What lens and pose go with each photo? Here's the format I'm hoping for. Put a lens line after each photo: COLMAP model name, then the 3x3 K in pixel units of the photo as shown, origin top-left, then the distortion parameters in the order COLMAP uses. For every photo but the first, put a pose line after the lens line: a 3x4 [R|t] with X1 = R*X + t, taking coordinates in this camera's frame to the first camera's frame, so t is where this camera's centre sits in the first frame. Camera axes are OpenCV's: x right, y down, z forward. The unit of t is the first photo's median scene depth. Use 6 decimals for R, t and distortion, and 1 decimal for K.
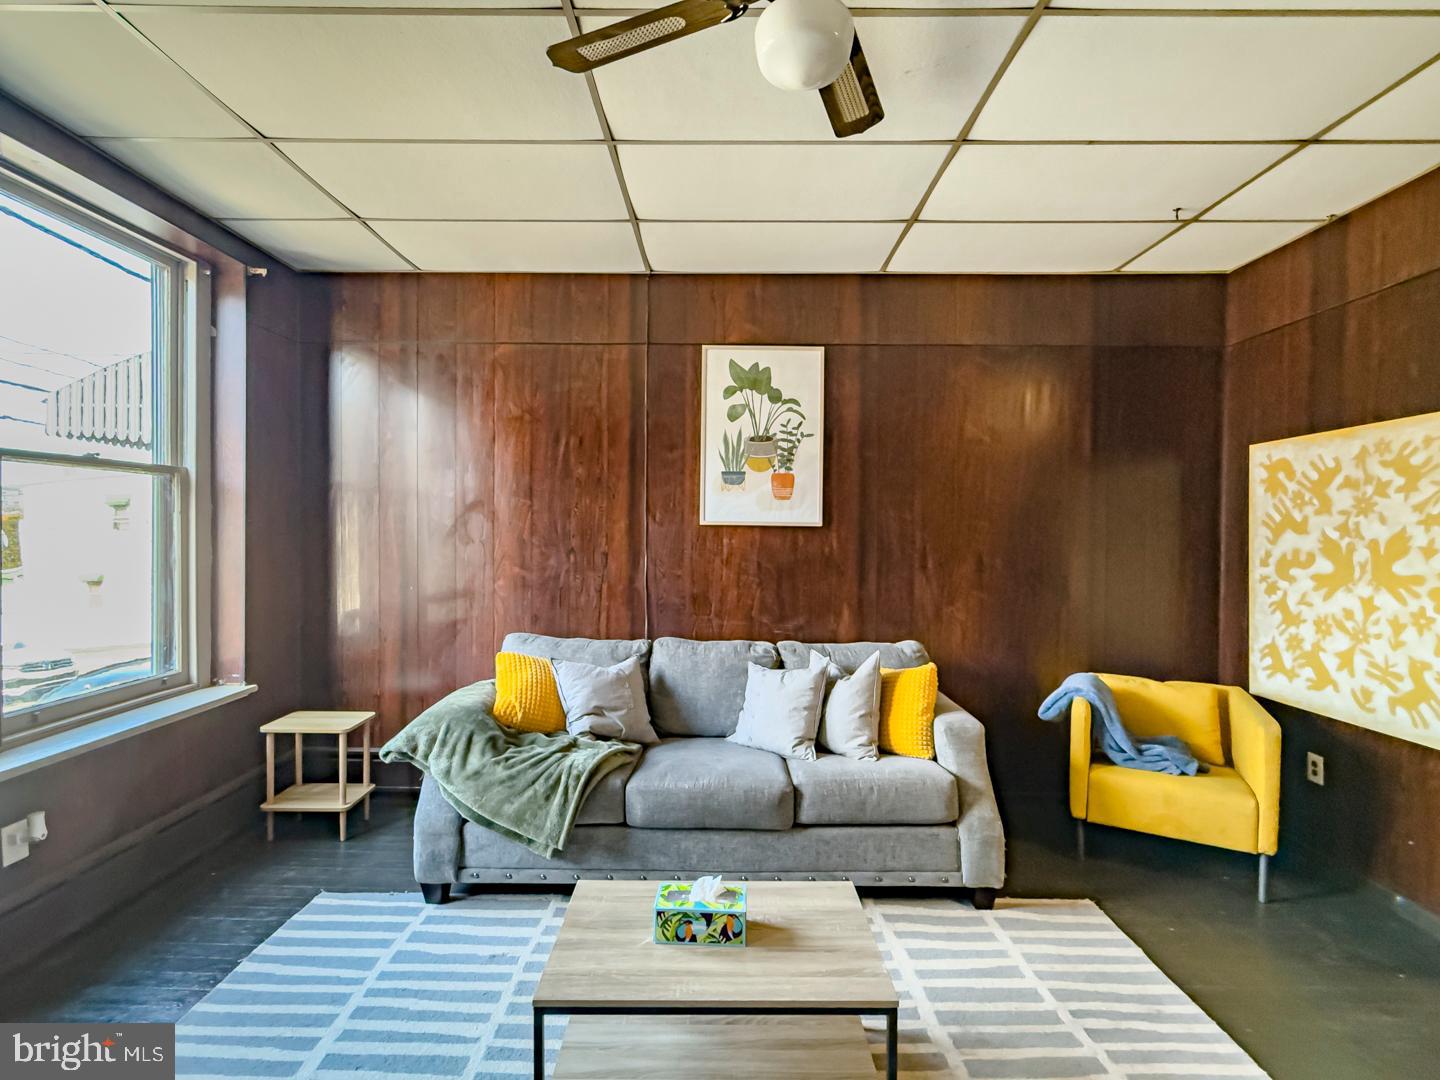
lens RADIAL K [[690.0, 0, 720.8], [0, 690.0, 542.2], [0, 0, 1]] dist [0.000247, -0.000792]
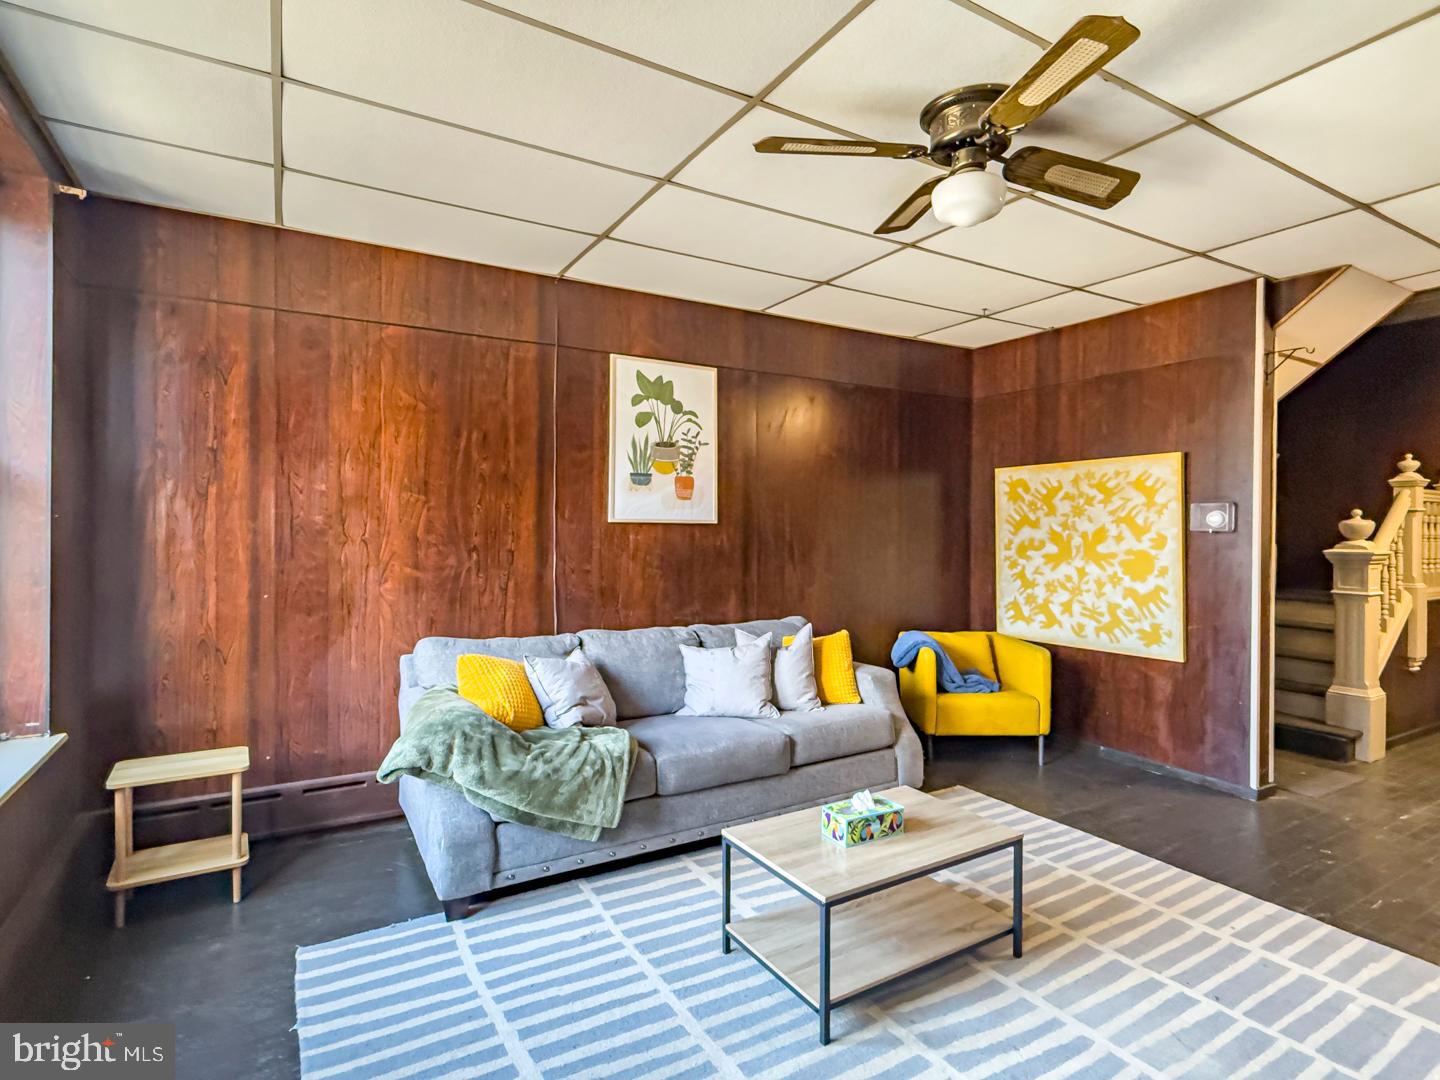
lens RADIAL K [[690.0, 0, 716.5], [0, 690.0, 532.1], [0, 0, 1]] dist [0.000247, -0.000792]
pose [[0.877147, -0.007109, 0.480169, -0.490124], [0.010614, 0.999933, -0.004585, -0.003980], [-0.480105, 0.009118, 0.877164, -0.012999]]
